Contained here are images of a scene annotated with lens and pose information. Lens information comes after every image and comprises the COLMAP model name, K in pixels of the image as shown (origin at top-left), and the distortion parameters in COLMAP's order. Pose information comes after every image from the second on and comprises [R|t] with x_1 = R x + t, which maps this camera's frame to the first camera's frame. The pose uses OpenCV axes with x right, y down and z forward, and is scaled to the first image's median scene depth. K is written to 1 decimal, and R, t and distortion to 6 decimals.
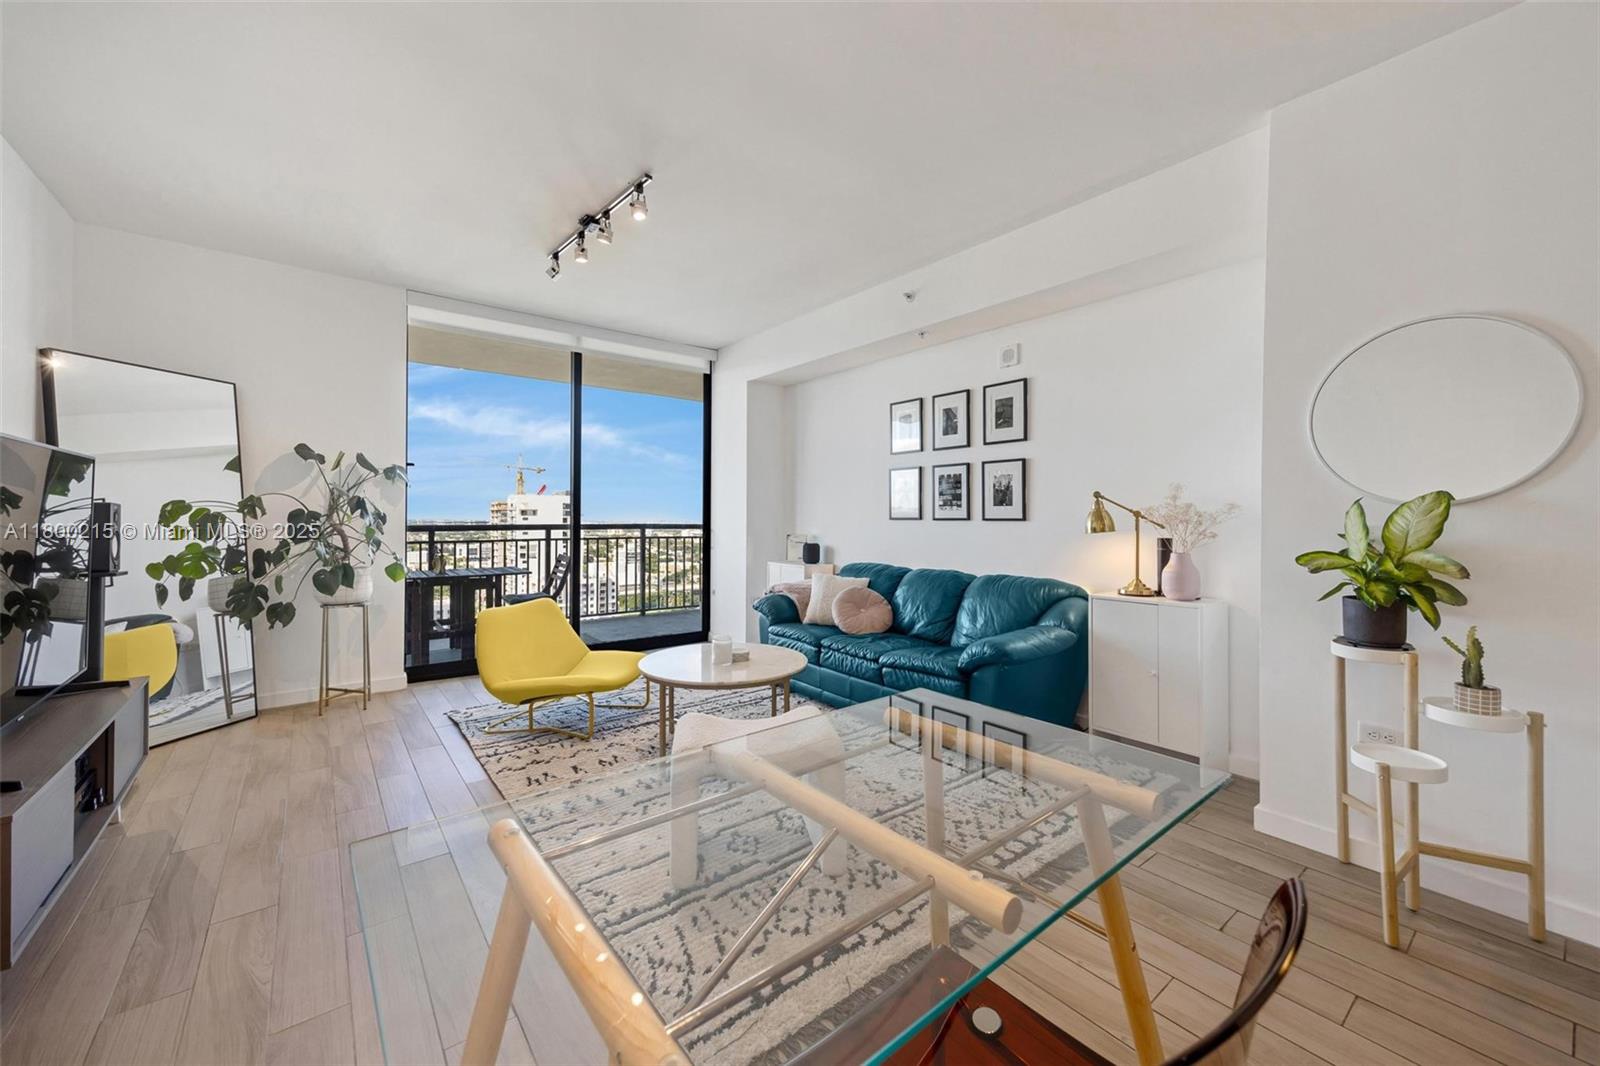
lens RADIAL K [[631.9, 0, 801.0], [0, 631.9, 519.8], [0, 0, 1]] dist [0.006510, 0.000400]
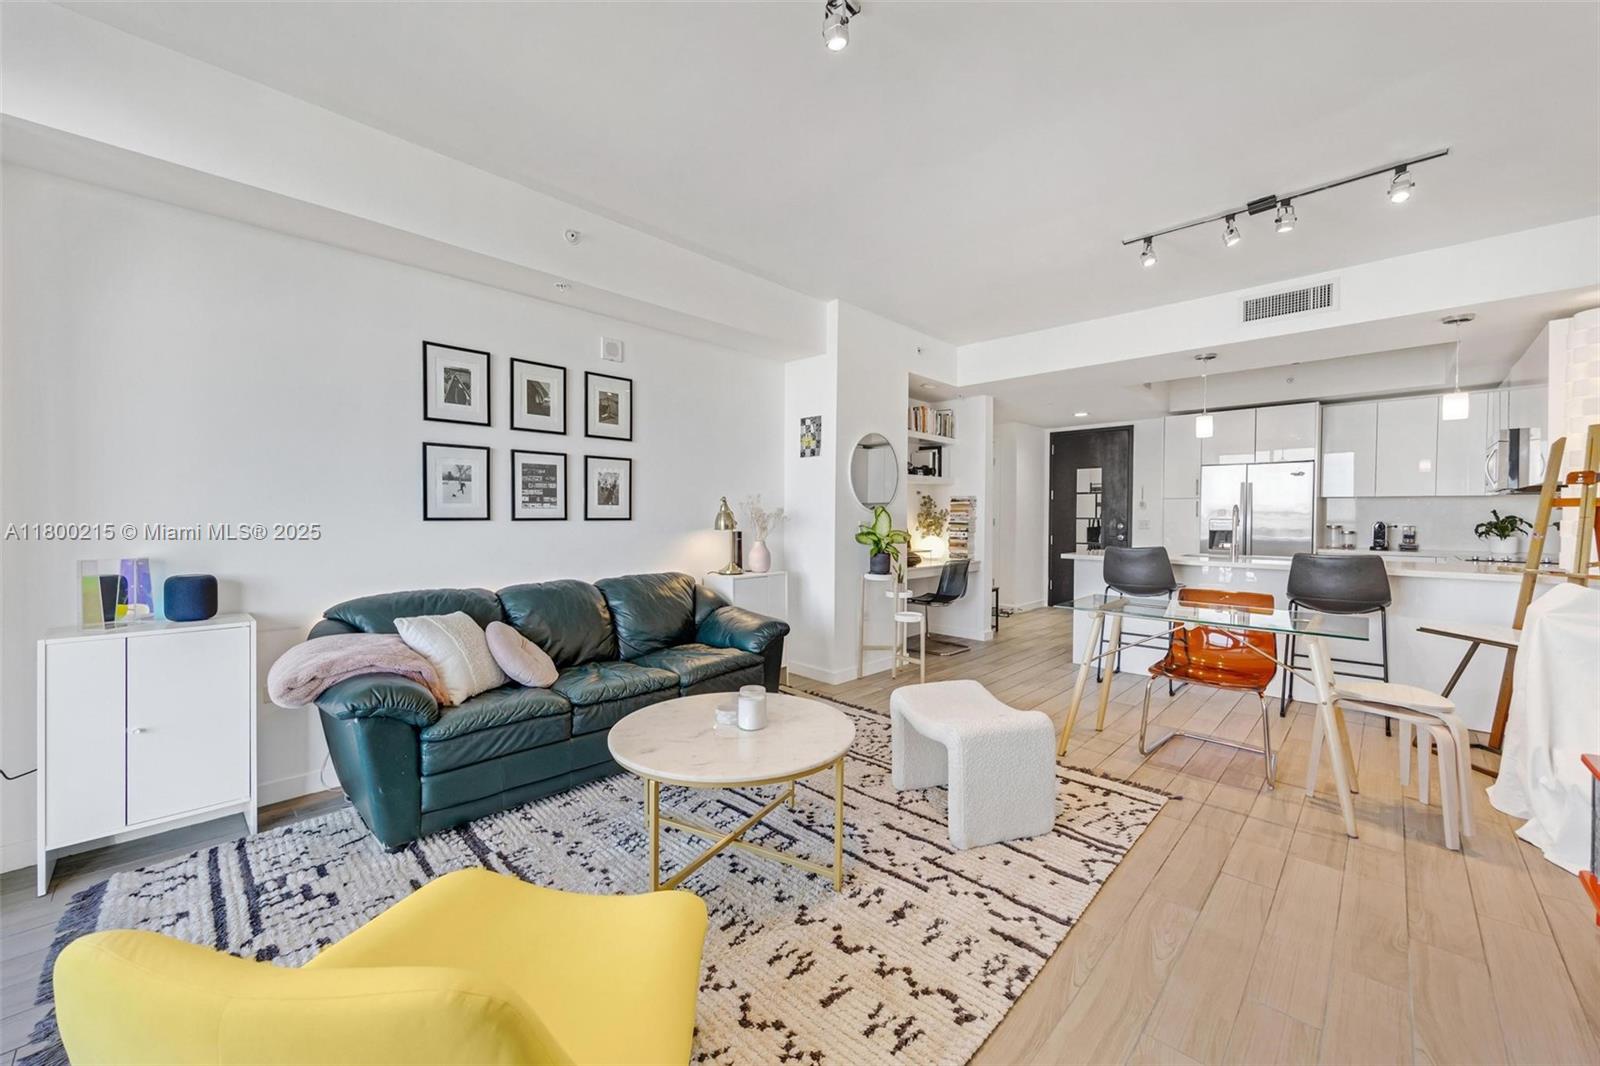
lens RADIAL K [[631.9, 0, 800.3], [0, 631.9, 532.3], [0, 0, 1]] dist [0.006510, 0.000400]
pose [[-0.159150, -0.030084, 0.986796, -0.661637], [-0.000841, 0.999539, 0.030337, -0.009640], [-0.987254, 0.003998, -0.159102, 0.849175]]
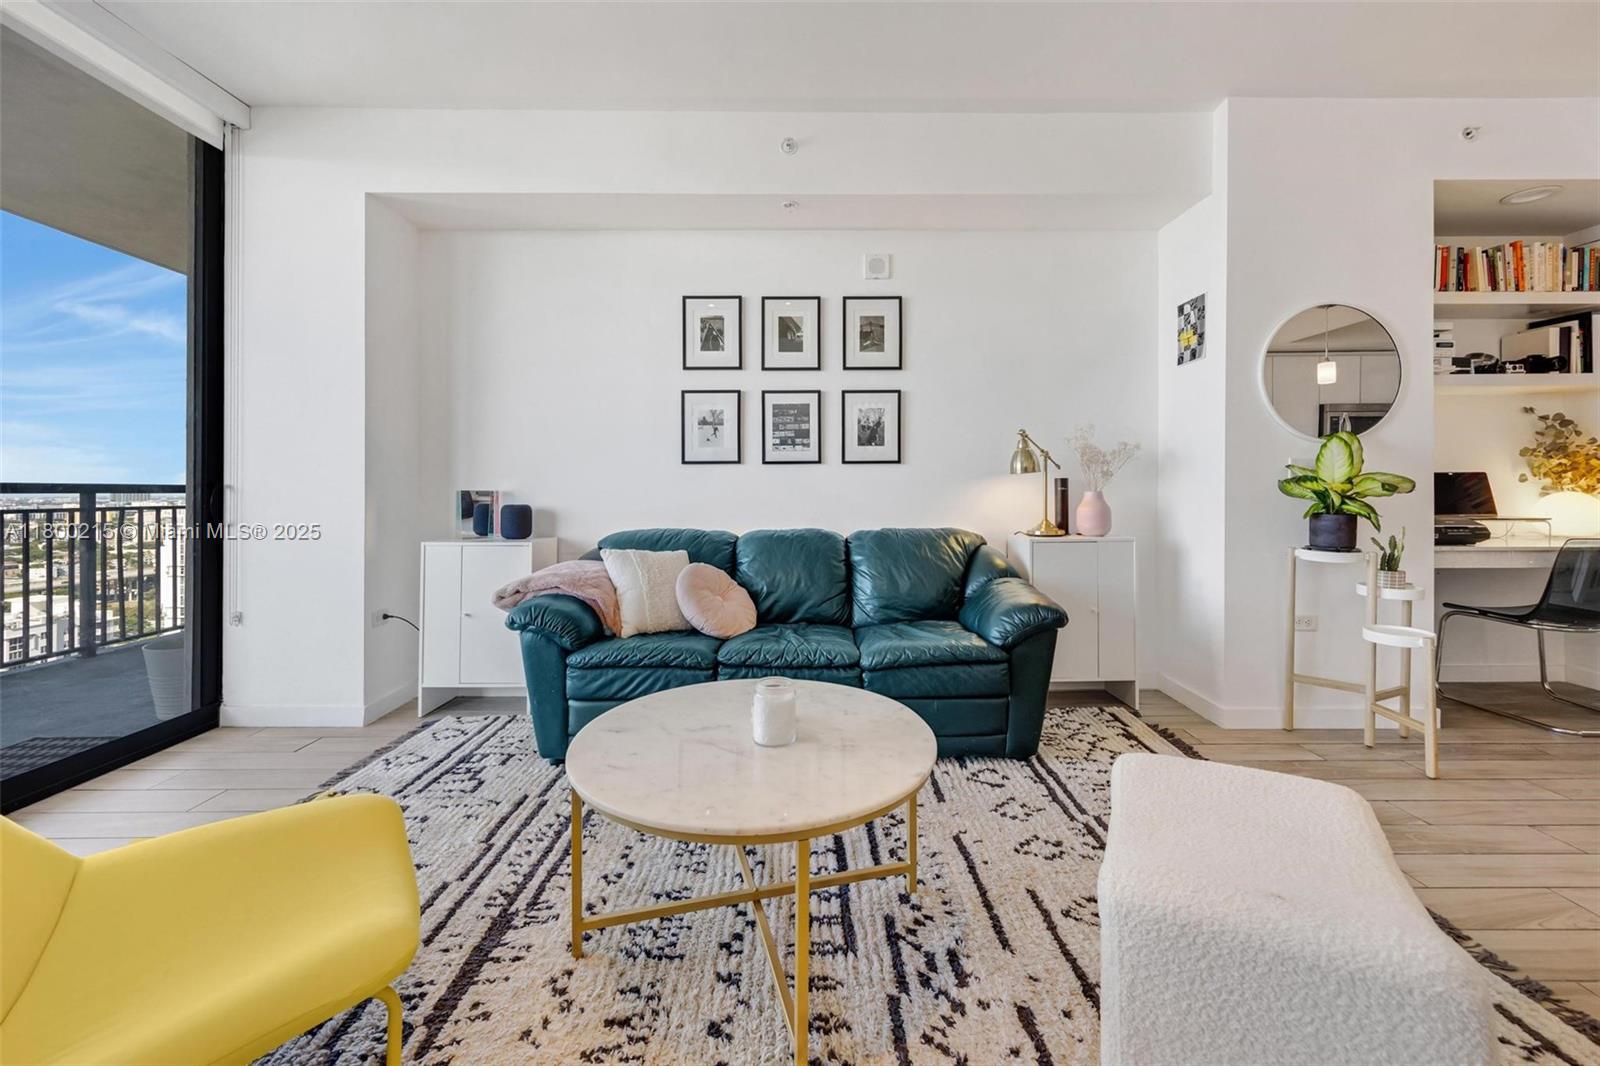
lens RADIAL K [[631.9, 0, 800.4], [0, 631.9, 488.8], [0, 0, 1]] dist [0.006510, 0.000400]
pose [[0.602222, -0.008971, 0.798278, -0.392616], [0.009278, 0.999948, 0.004238, 0.029768], [-0.798274, 0.004854, 0.602274, 0.563558]]
